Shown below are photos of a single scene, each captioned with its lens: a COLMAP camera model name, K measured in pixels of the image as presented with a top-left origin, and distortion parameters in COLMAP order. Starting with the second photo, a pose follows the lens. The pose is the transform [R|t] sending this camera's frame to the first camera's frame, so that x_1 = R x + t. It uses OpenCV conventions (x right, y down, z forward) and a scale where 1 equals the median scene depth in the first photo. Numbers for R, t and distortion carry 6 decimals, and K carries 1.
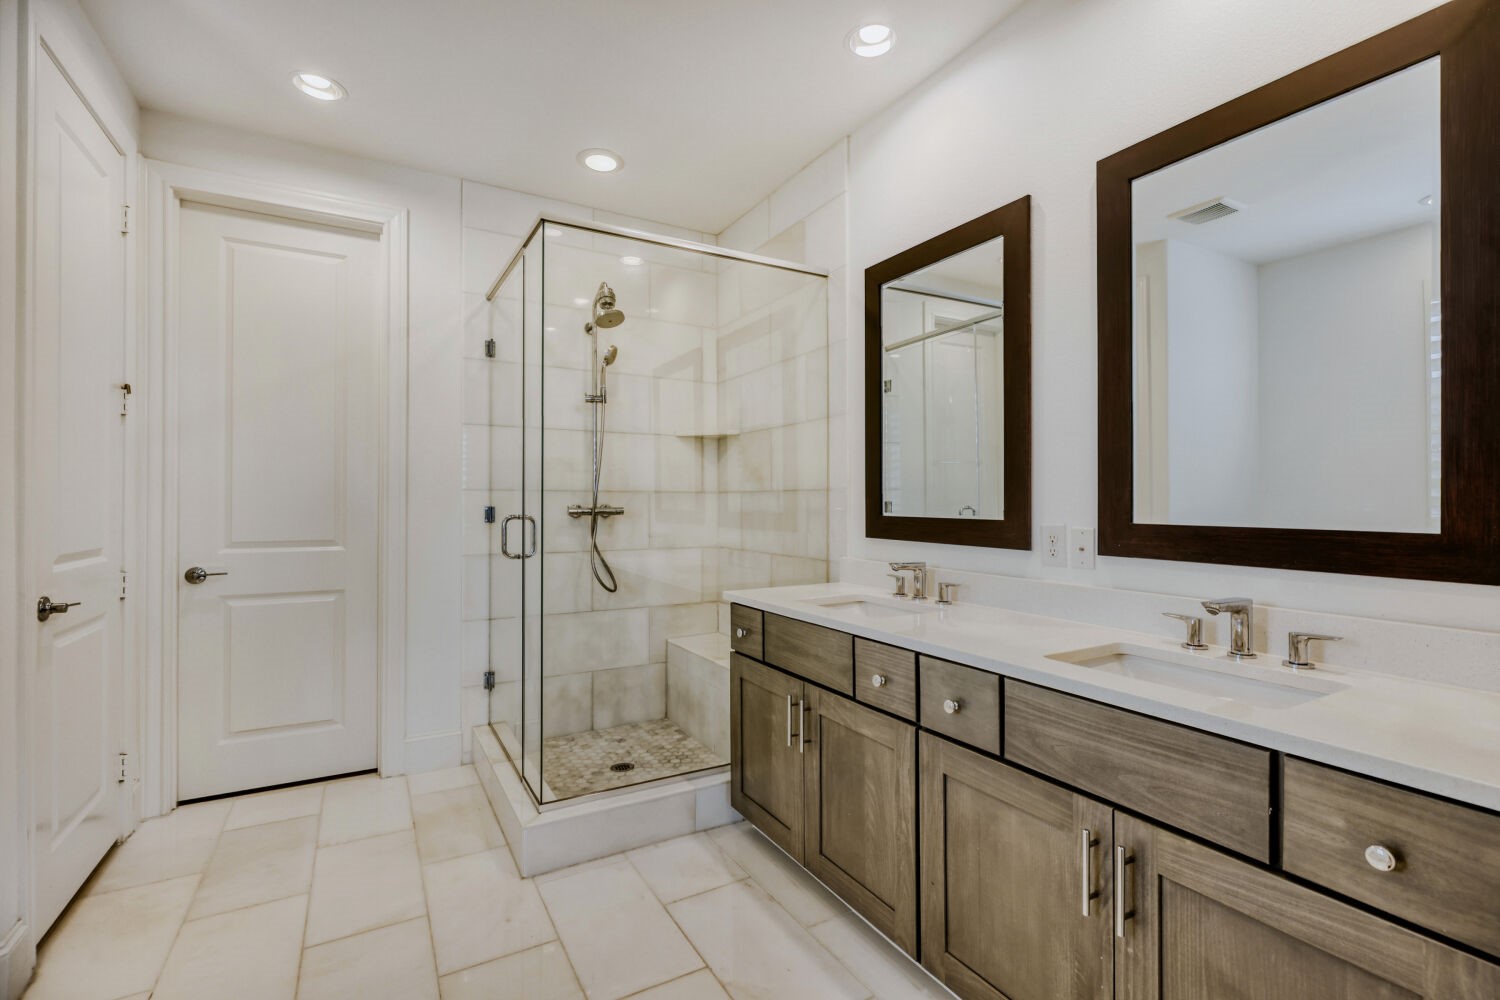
lens RADIAL K [[682.8, 0, 764.8], [0, 682.8, 499.5], [0, 0, 1]] dist [0.003790, -0.003395]
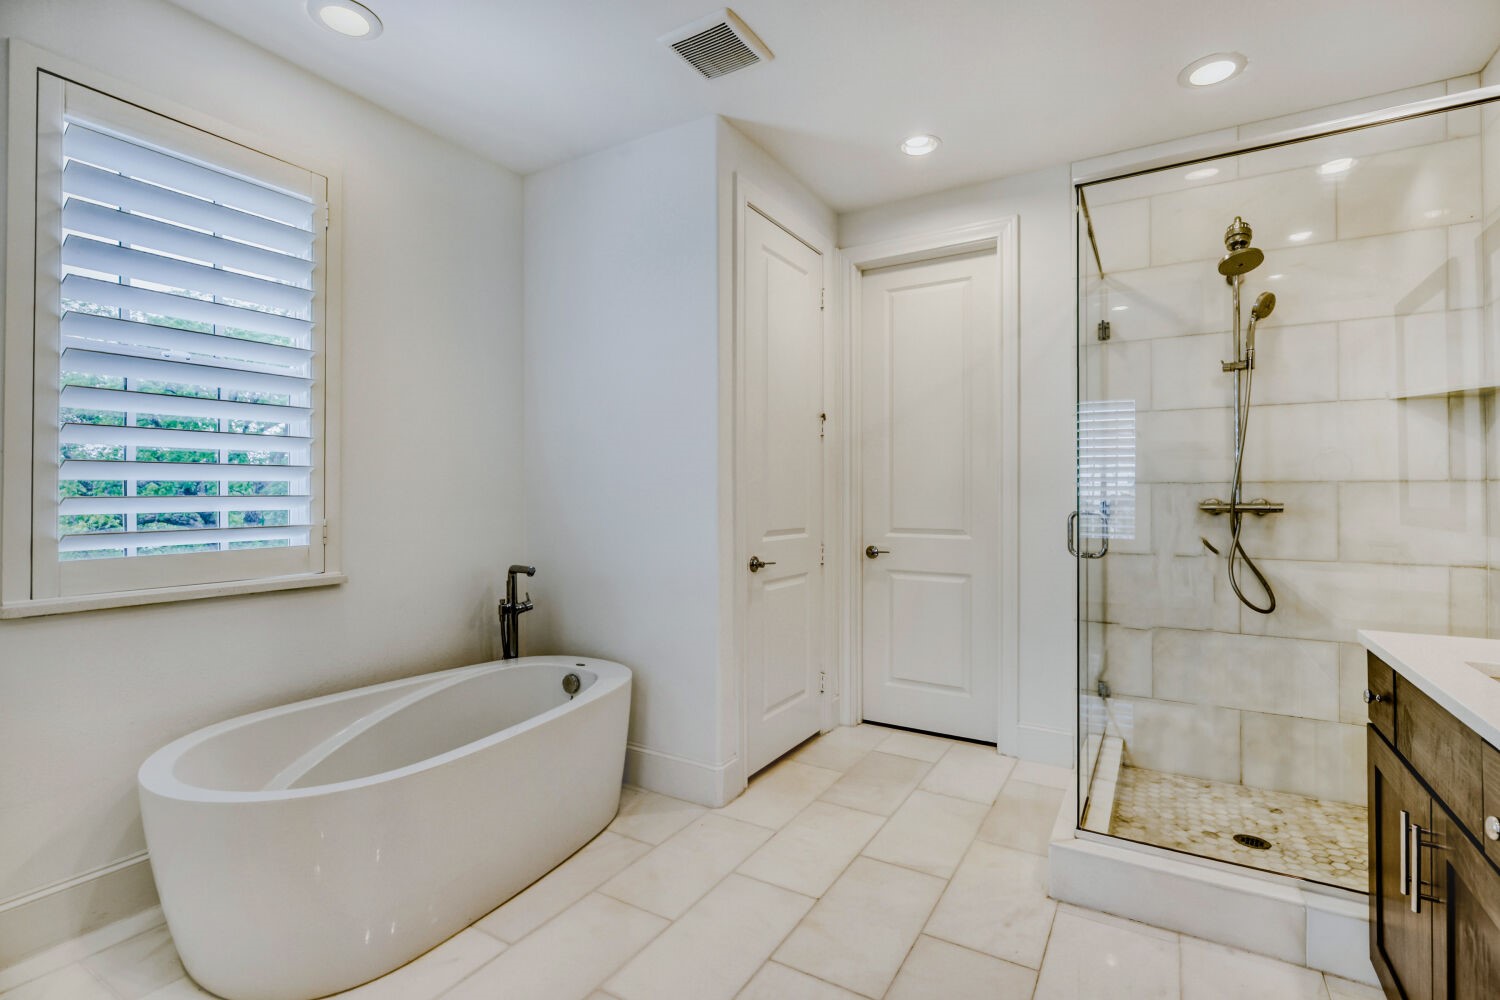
lens RADIAL K [[682.8, 0, 726.7], [0, 682.8, 491.2], [0, 0, 1]] dist [0.003790, -0.003395]
pose [[0.483991, -0.007446, -0.875041, 0.183058], [0.003340, 0.999972, -0.006662, 0.001694], [0.875067, 0.000302, 0.484002, 0.113542]]
